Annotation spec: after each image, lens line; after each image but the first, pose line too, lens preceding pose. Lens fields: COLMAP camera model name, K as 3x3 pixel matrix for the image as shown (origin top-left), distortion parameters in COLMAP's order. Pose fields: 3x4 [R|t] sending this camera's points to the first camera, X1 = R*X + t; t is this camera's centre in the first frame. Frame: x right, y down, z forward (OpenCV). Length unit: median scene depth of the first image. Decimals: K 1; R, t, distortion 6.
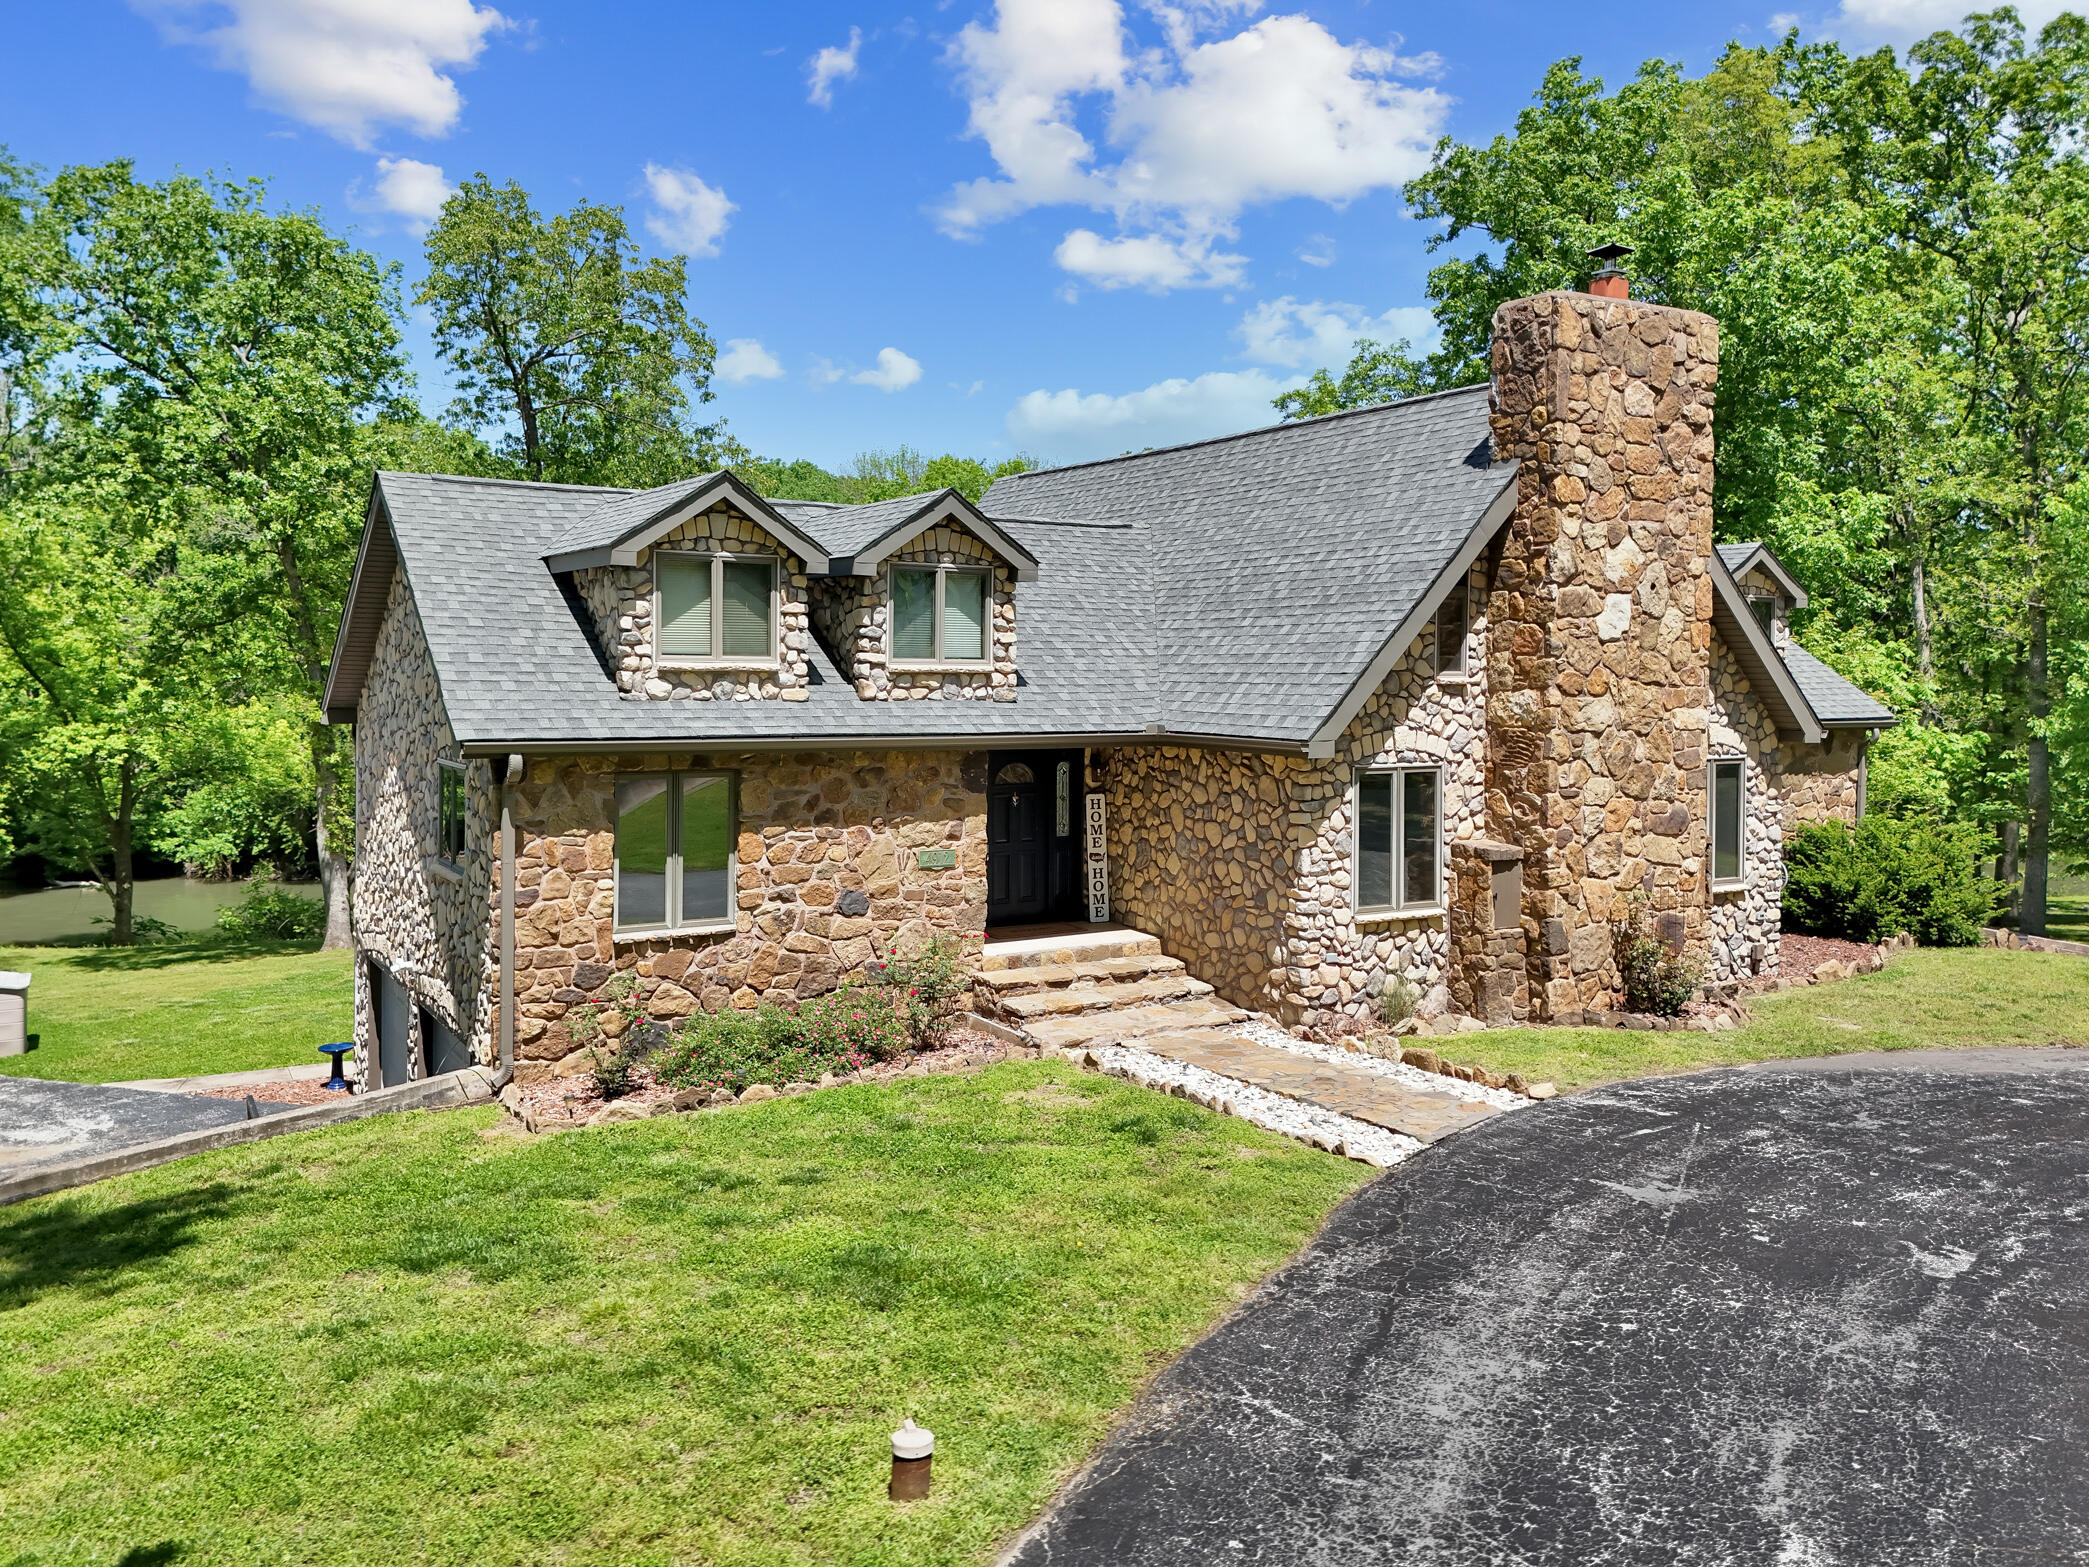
lens RADIAL K [[1628.7, 0, 616.2], [0, 1628.7, 713.9], [0, 0, 1]] dist [0.076263, -0.006002]
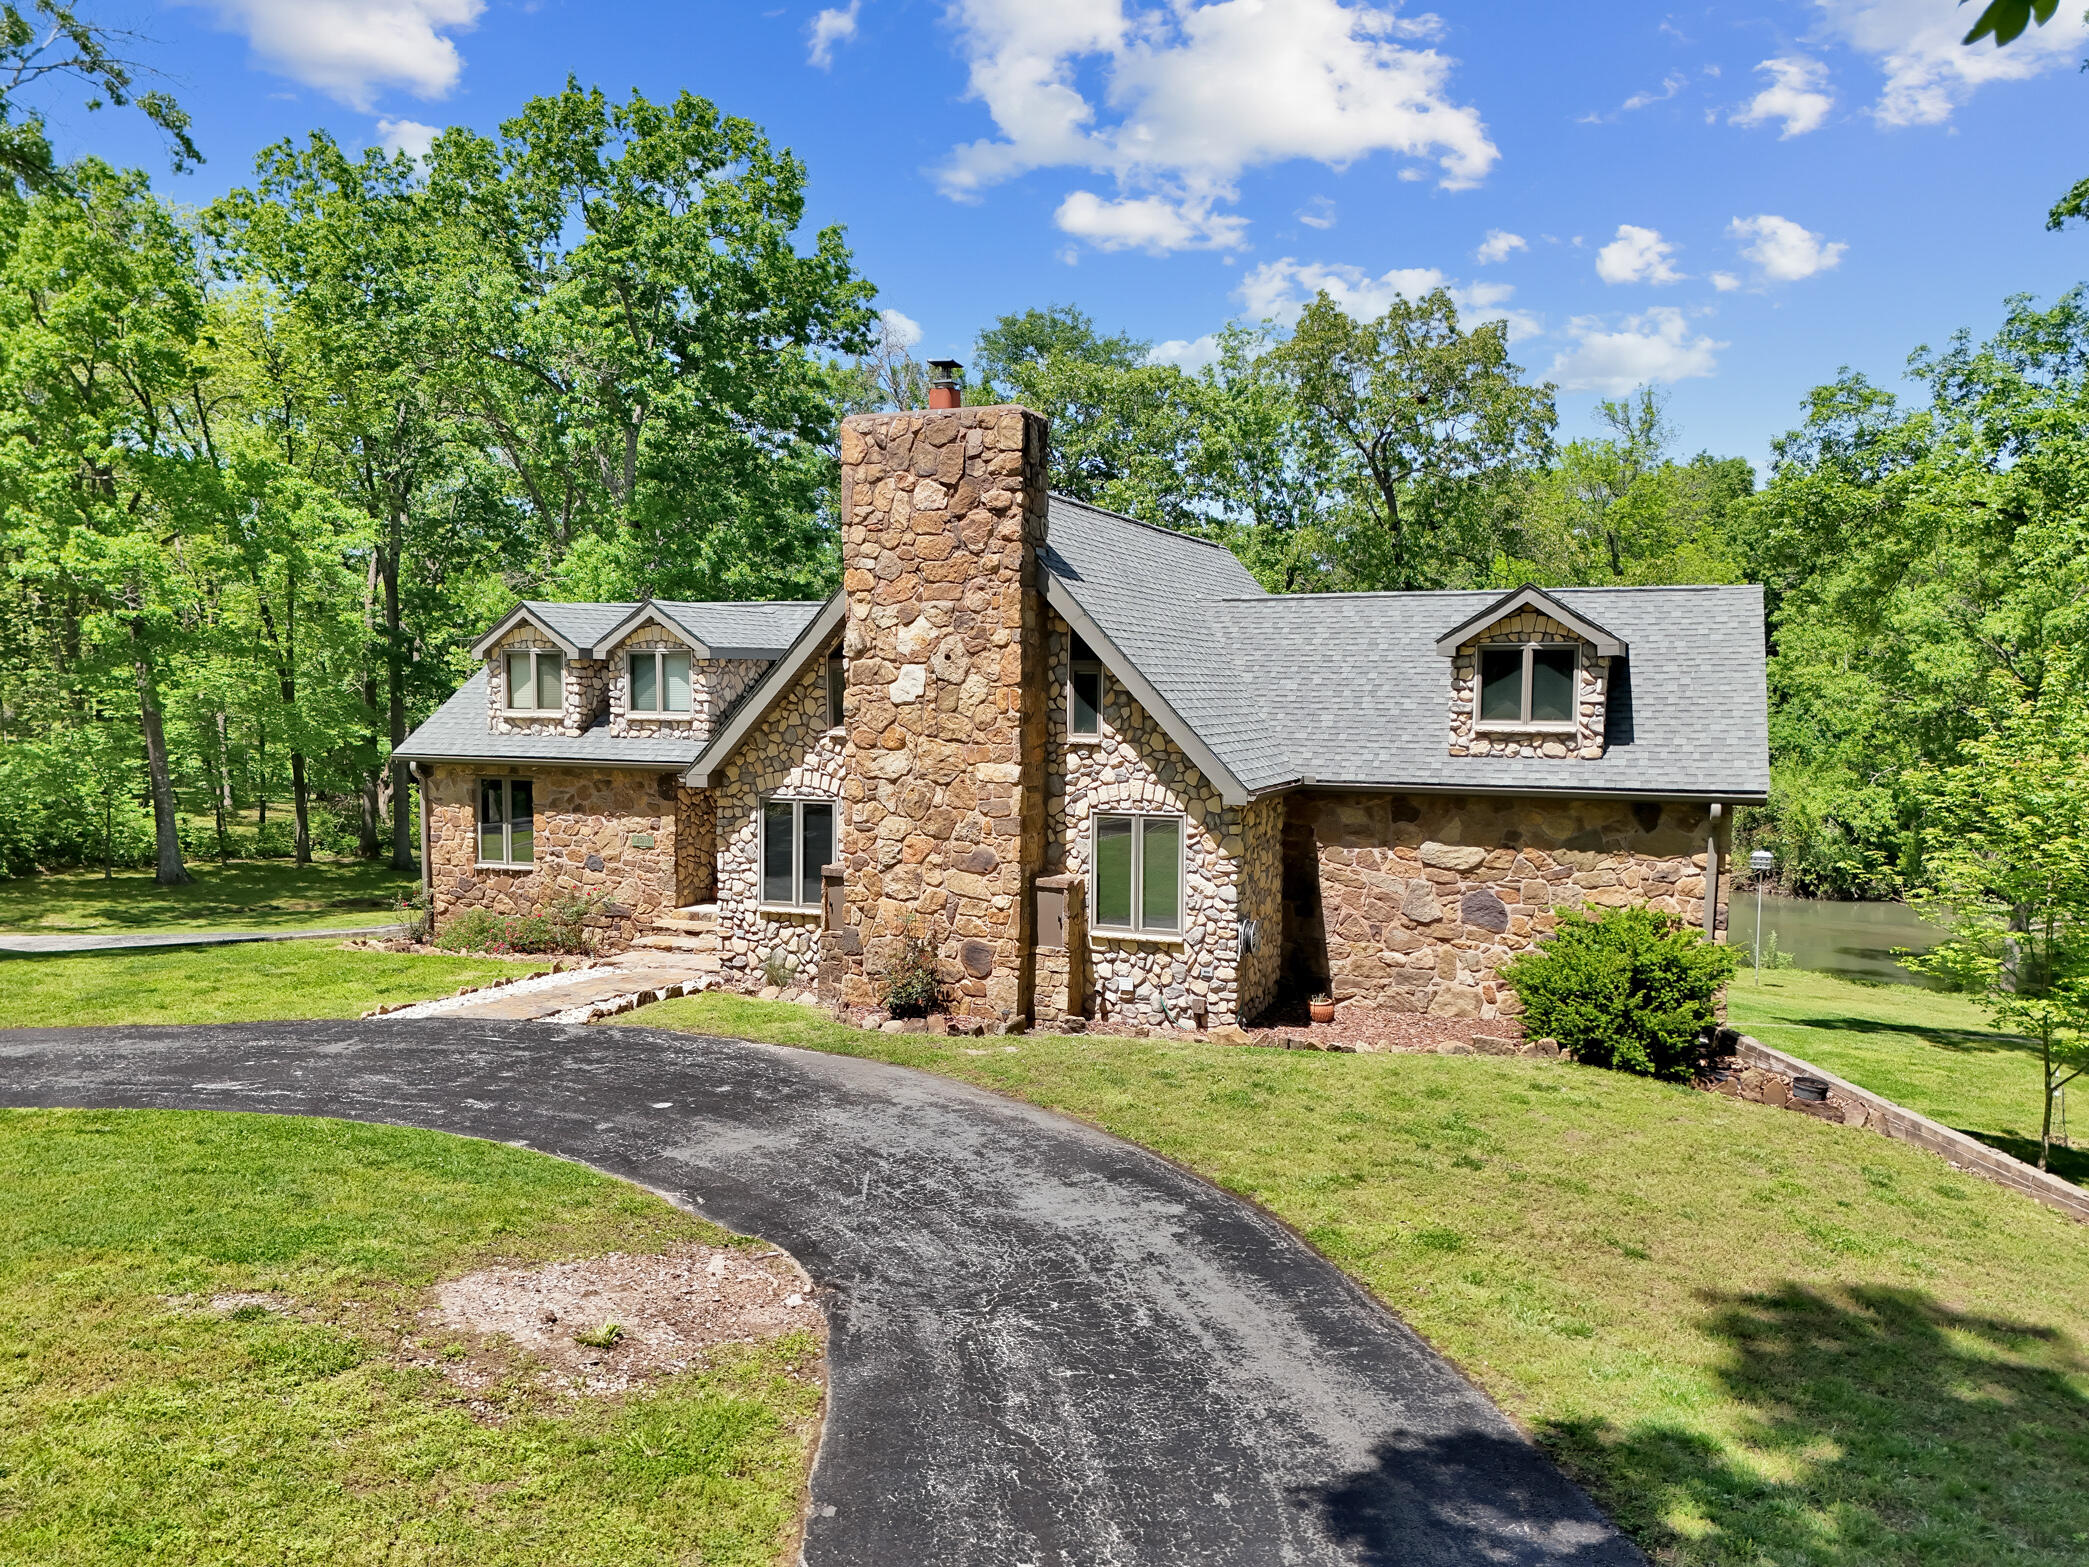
lens RADIAL K [[1464.8, 0, 1045.5], [0, 1464.8, 808.3], [0, 0, 1]] dist [0.123882, -0.001592]
pose [[0.611199, 0.062778, -0.788983, 1.509868], [-0.017236, 0.997669, 0.066031, -0.040768], [0.791289, -0.026760, 0.610856, 0.442284]]
